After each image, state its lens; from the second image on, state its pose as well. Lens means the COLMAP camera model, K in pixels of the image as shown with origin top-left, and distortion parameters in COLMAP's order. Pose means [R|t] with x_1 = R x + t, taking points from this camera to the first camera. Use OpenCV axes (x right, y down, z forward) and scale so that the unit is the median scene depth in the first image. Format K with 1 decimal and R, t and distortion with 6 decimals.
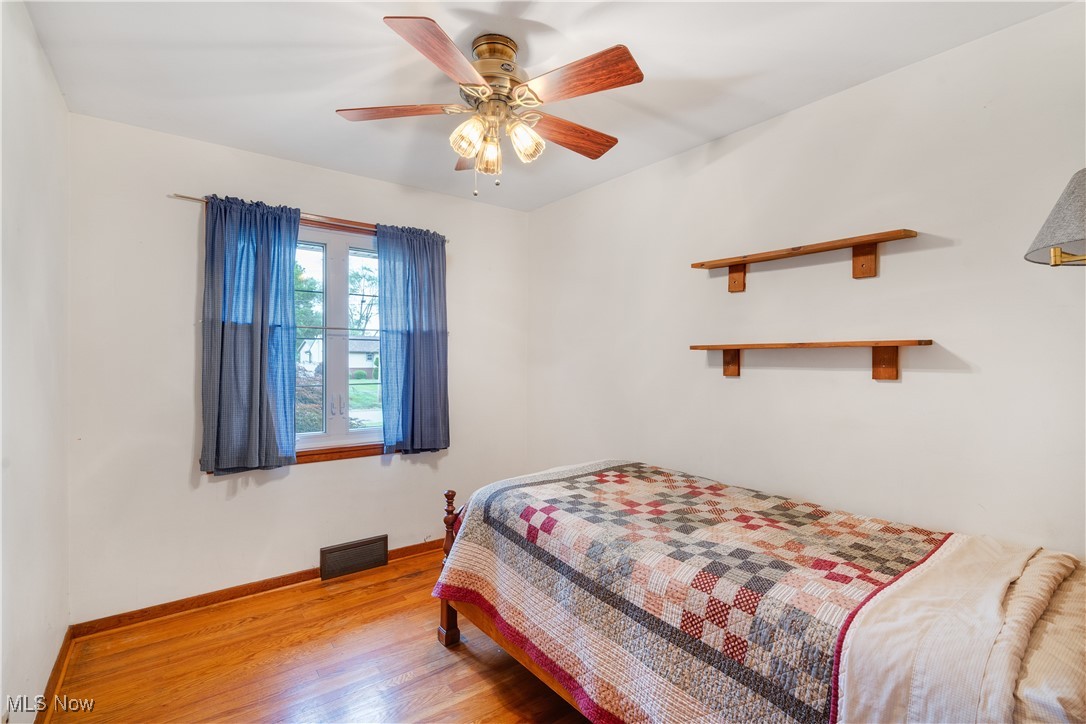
lens RADIAL K [[495.6, 0, 540.4], [0, 495.6, 358.7], [0, 0, 1]] dist [-0.005191, 0.001097]
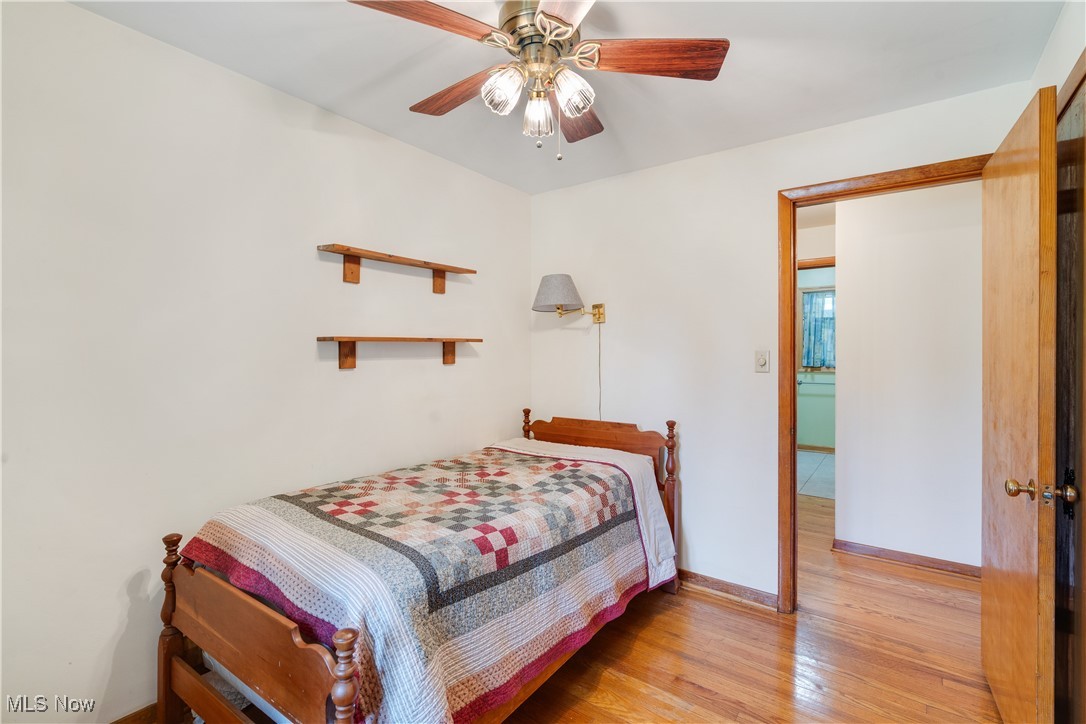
lens RADIAL K [[495.6, 0, 552.8], [0, 495.6, 357.3], [0, 0, 1]] dist [-0.005191, 0.001097]
pose [[-0.287244, -0.017643, 0.957695, -0.780444], [0.002923, 0.999810, 0.019296, -0.005972], [-0.957853, 0.008342, -0.287138, 1.066470]]
